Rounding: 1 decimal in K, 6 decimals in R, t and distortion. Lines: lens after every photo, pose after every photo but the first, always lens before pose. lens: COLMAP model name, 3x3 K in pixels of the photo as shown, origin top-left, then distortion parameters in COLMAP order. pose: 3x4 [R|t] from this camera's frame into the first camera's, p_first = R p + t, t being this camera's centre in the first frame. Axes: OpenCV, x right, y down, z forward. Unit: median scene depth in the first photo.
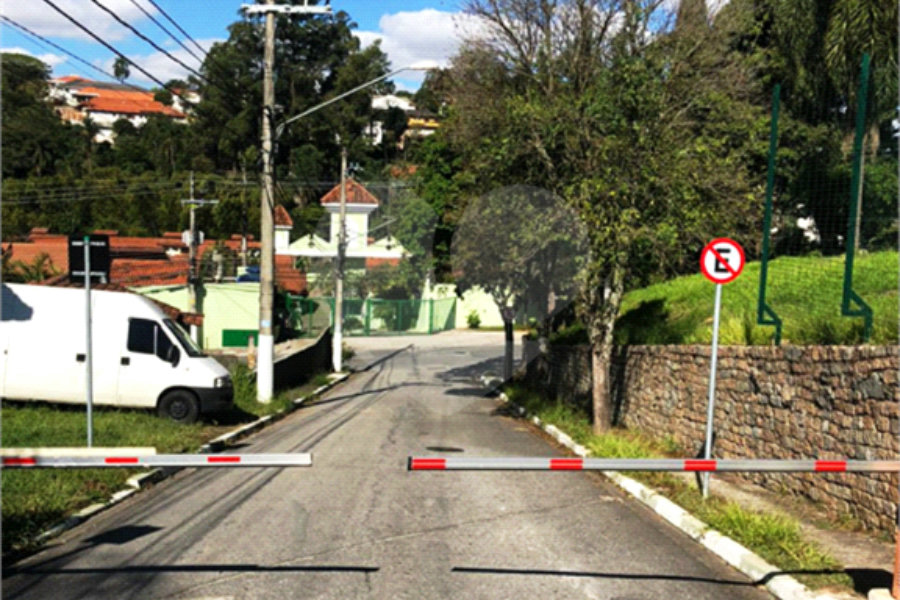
lens RADIAL K [[896.5, 0, 450.0], [0, 896.5, 300.0], [0, 0, 1]] dist [0.016562, -0.017502]
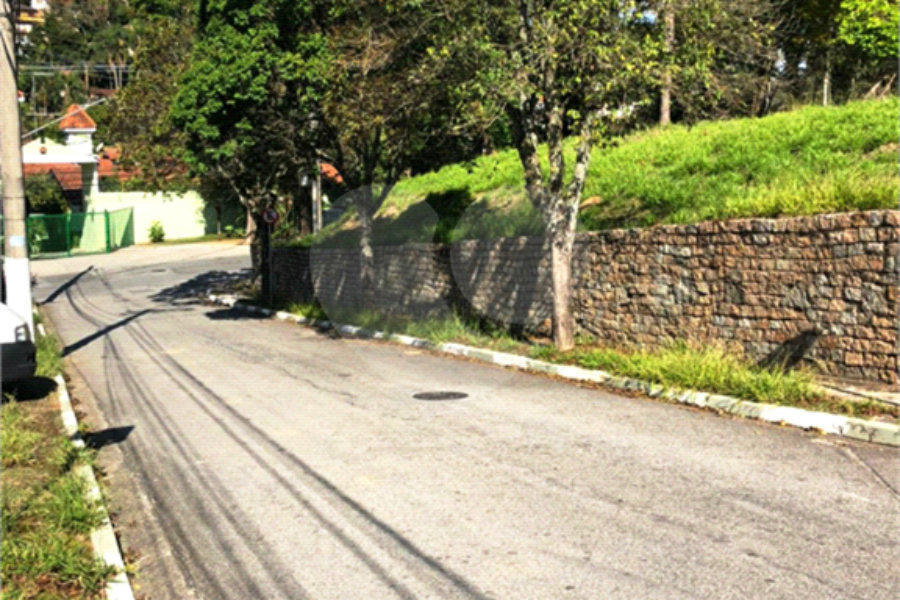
lens RADIAL K [[896.5, 0, 450.0], [0, 896.5, 300.0], [0, 0, 1]] dist [0.016562, -0.017502]
pose [[0.916890, -0.090873, 0.388658, -0.156425], [0.051077, 0.992445, 0.111550, 0.011224], [-0.395859, -0.082428, 0.914605, 0.228827]]
